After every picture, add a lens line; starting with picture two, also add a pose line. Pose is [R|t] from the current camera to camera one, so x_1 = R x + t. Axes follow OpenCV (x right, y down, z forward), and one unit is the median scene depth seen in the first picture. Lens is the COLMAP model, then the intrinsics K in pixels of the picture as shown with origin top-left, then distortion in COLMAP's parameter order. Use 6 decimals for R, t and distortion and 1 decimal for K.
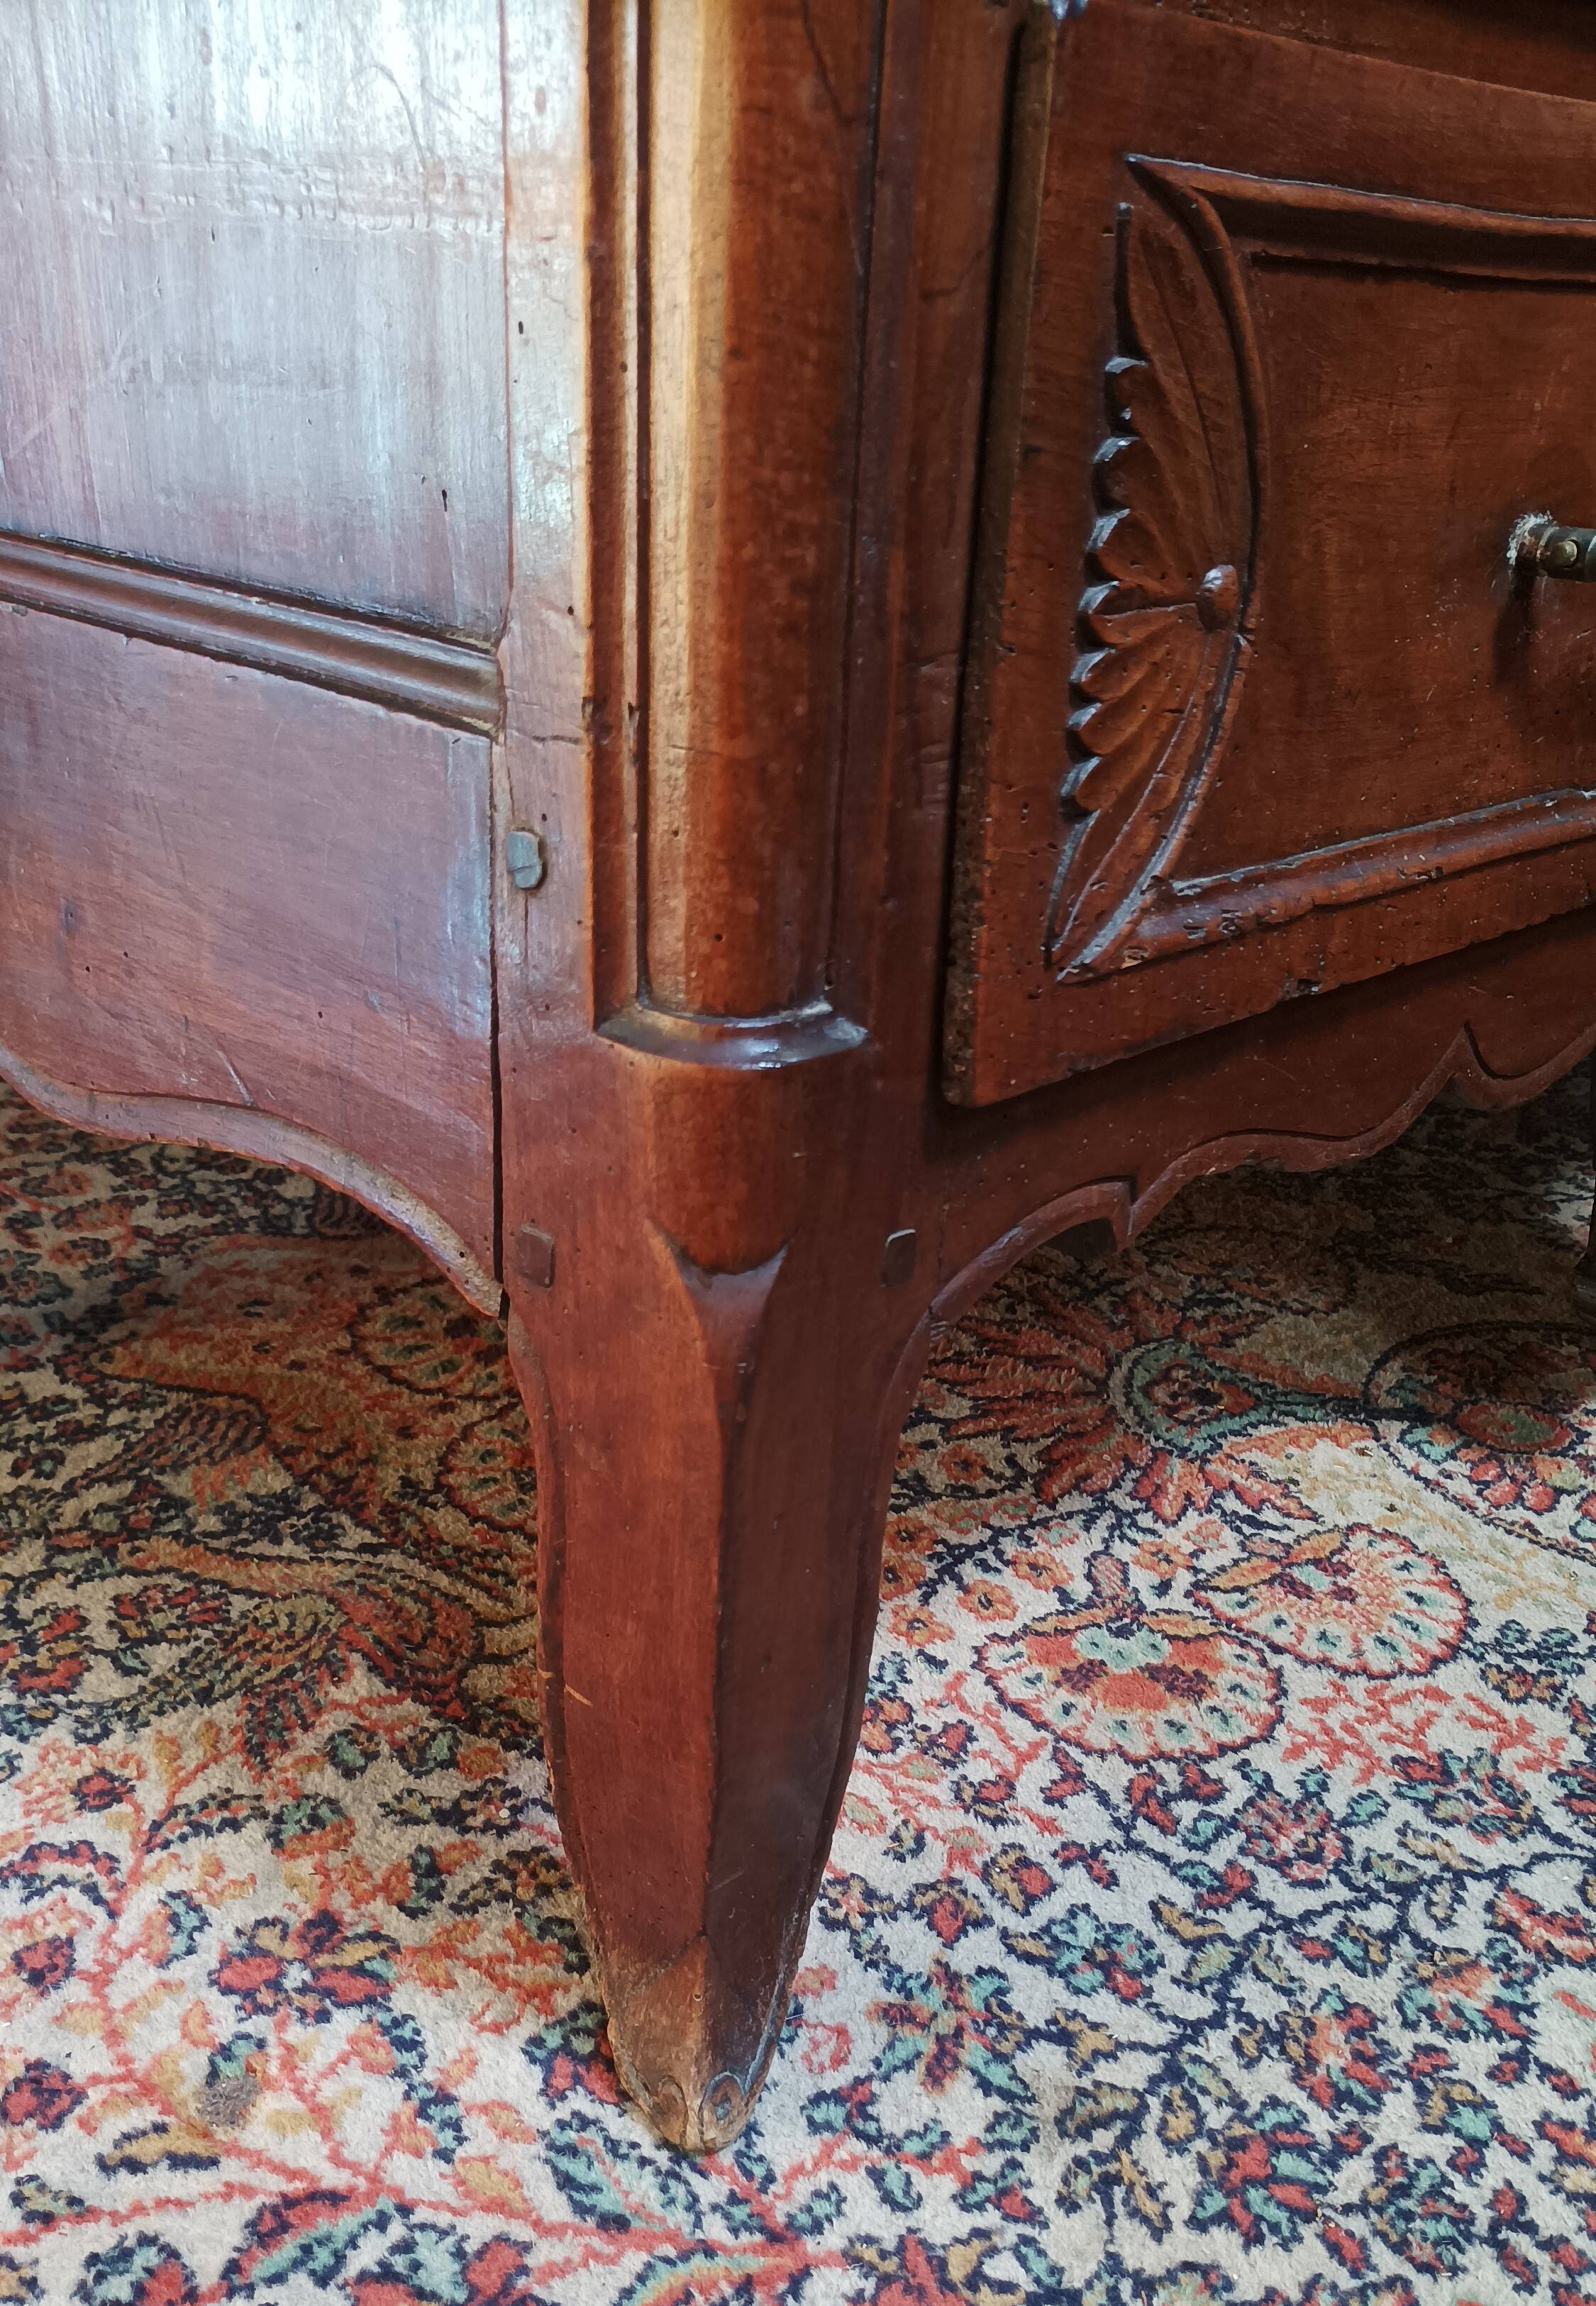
lens RADIAL K [[2092.4, 0, 795.5], [0, 2092.4, 1361.7], [0, 0, 1]] dist [0.026152, 0.000000]
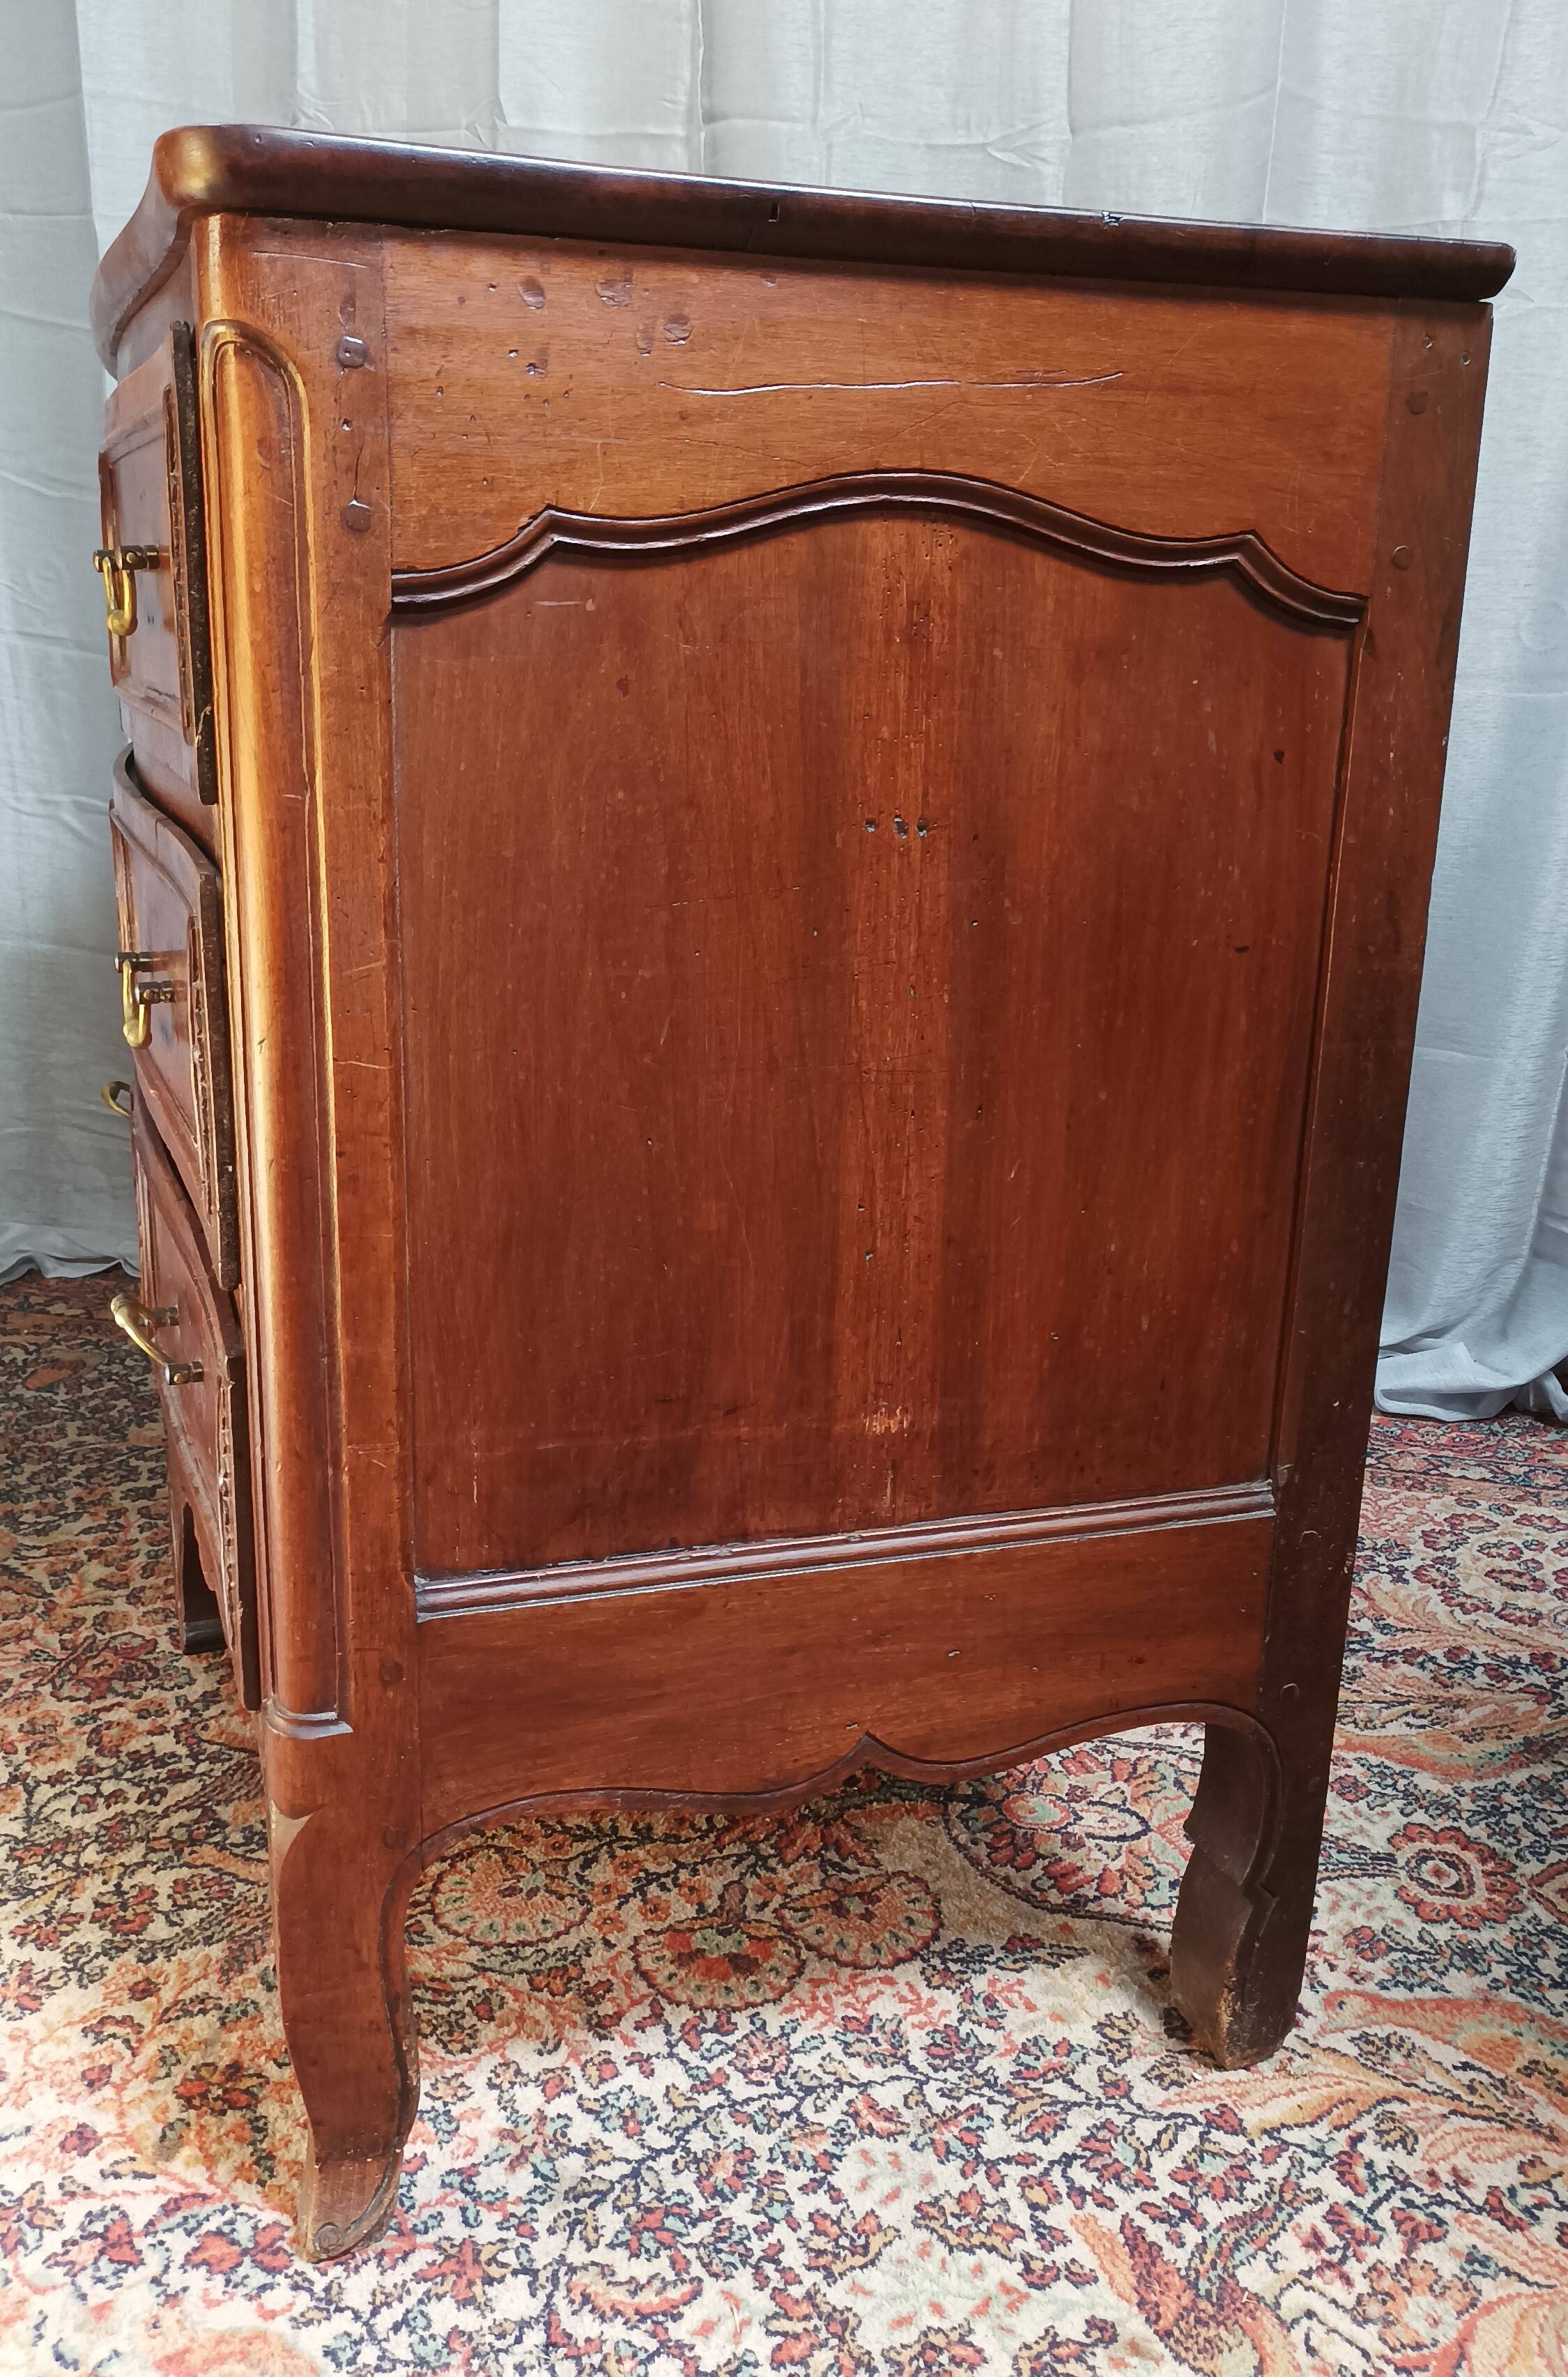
lens RADIAL K [[1999.4, 0, 784.2], [0, 1999.4, 1199.9], [0, 0, 1]] dist [0.036182, -0.027975]
pose [[0.991869, 0.014516, -0.126433, 0.434942], [-0.039716, 0.979164, -0.199151, -0.146728], [0.120908, 0.202553, 0.971779, -0.796719]]
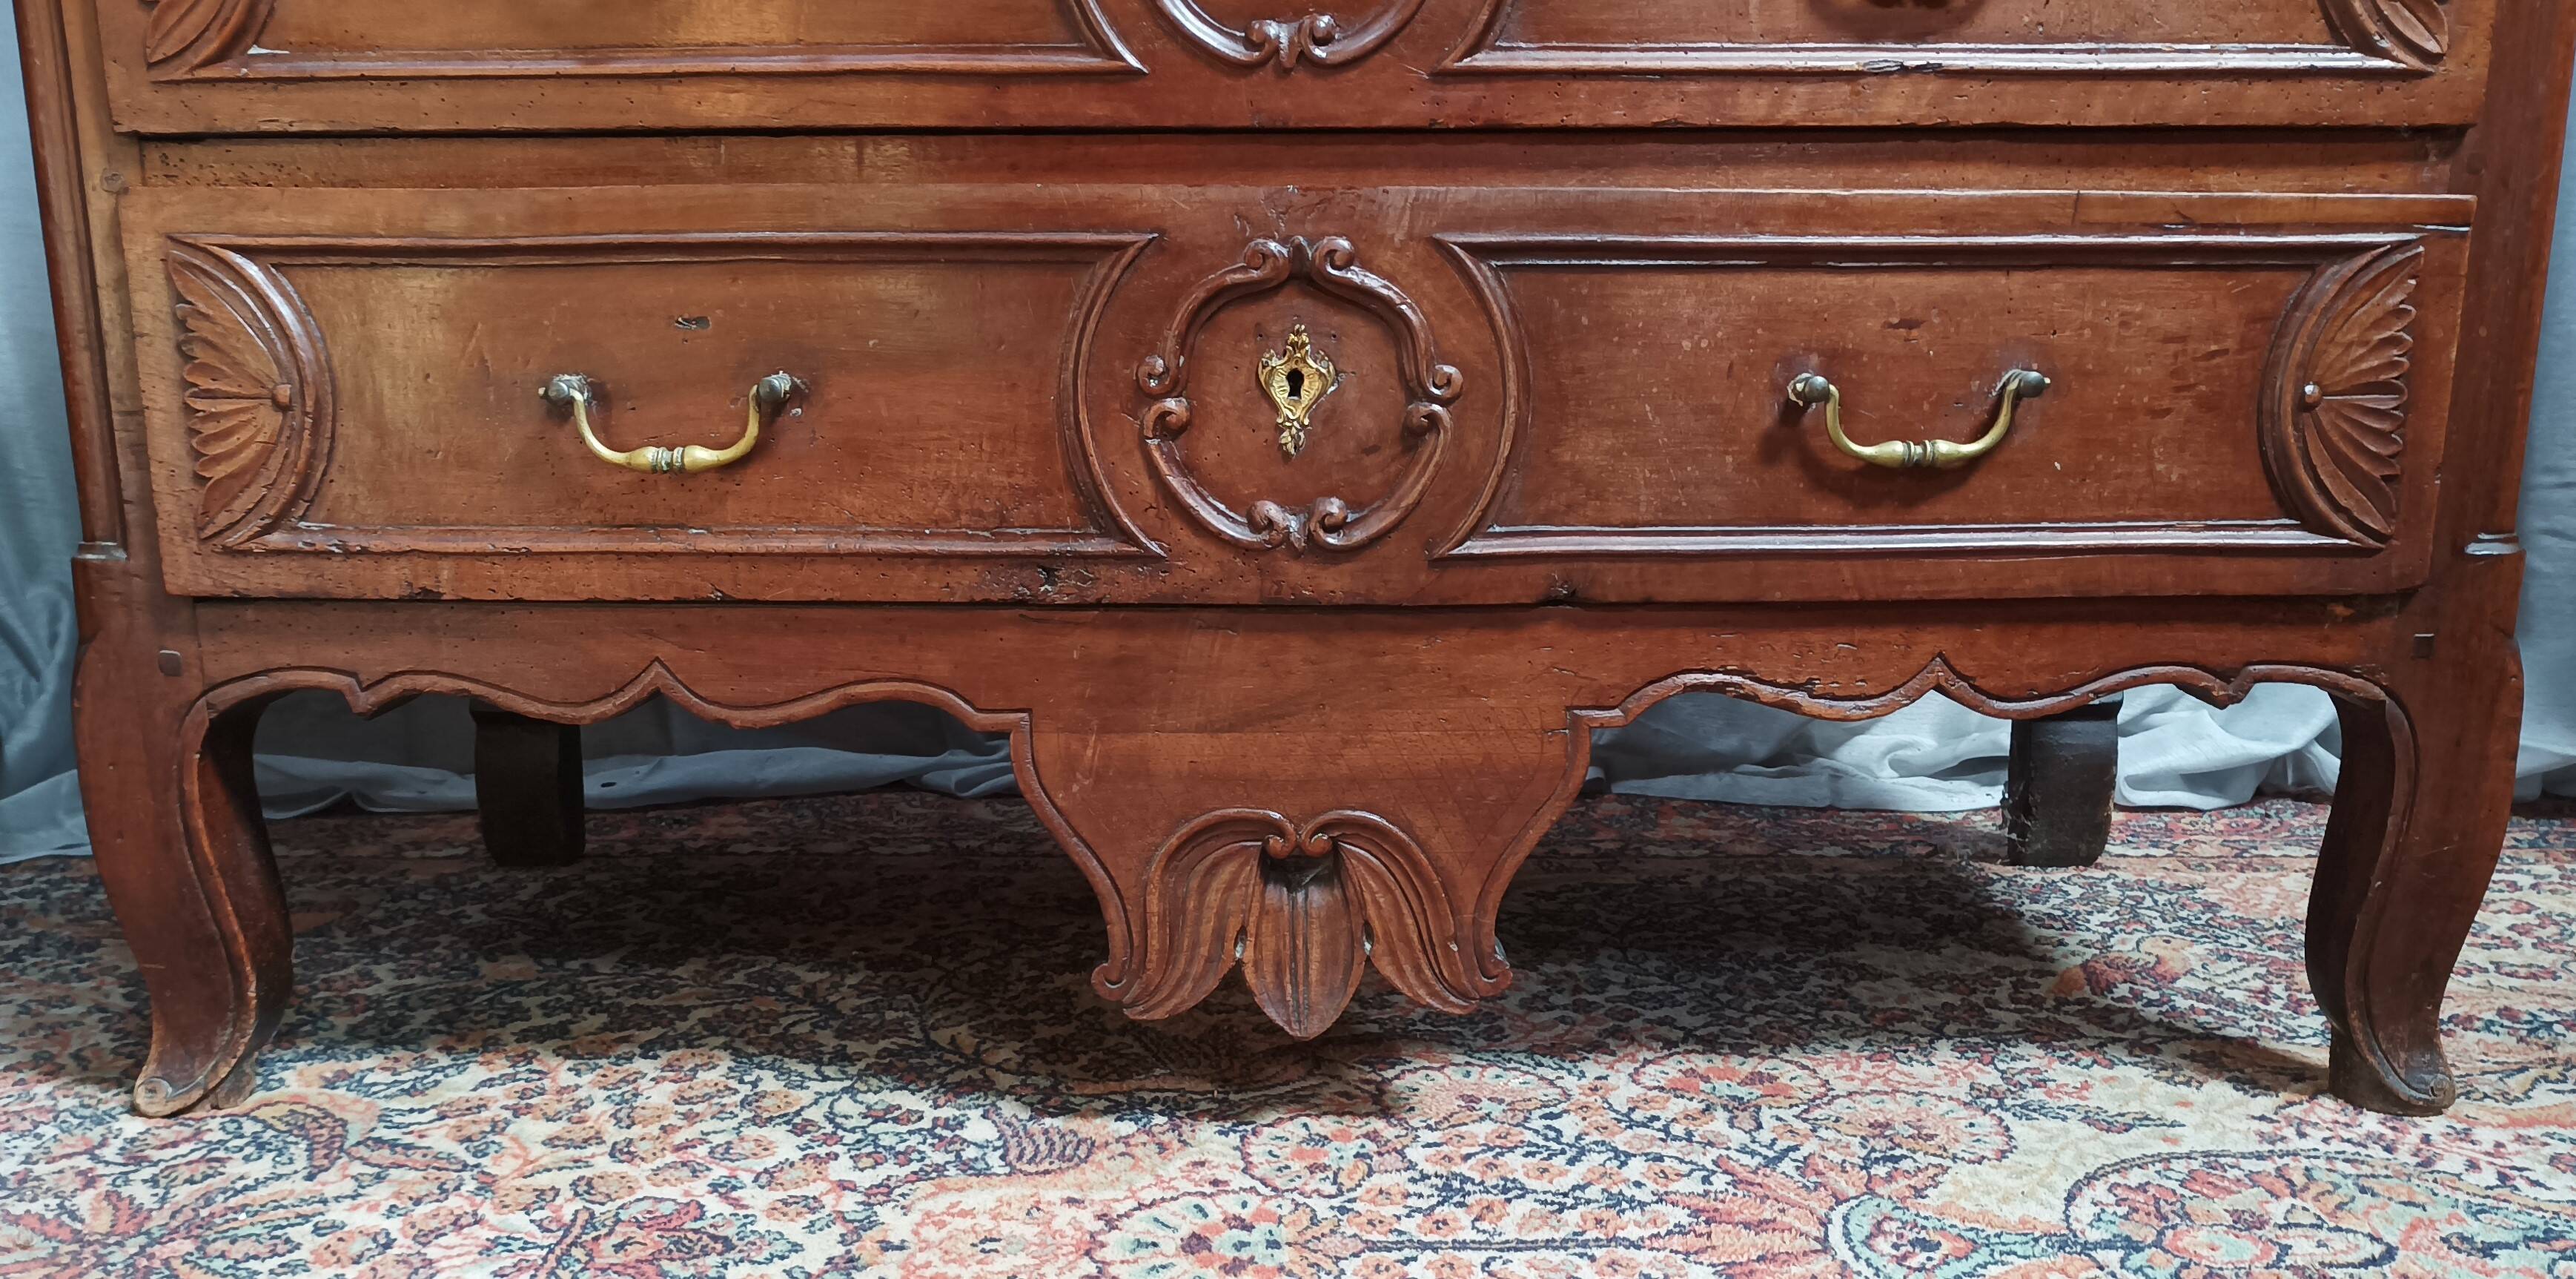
lens RADIAL K [[2157.8, 0, 1282.4], [0, 2157.8, 803.6], [0, 0, 1]] dist [0.030408, -0.029554]
pose [[0.993793, -0.077245, 0.080059, -0.245147], [0.094293, 0.966746, -0.237719, 0.039607], [-0.059034, 0.243793, 0.968029, -0.090525]]
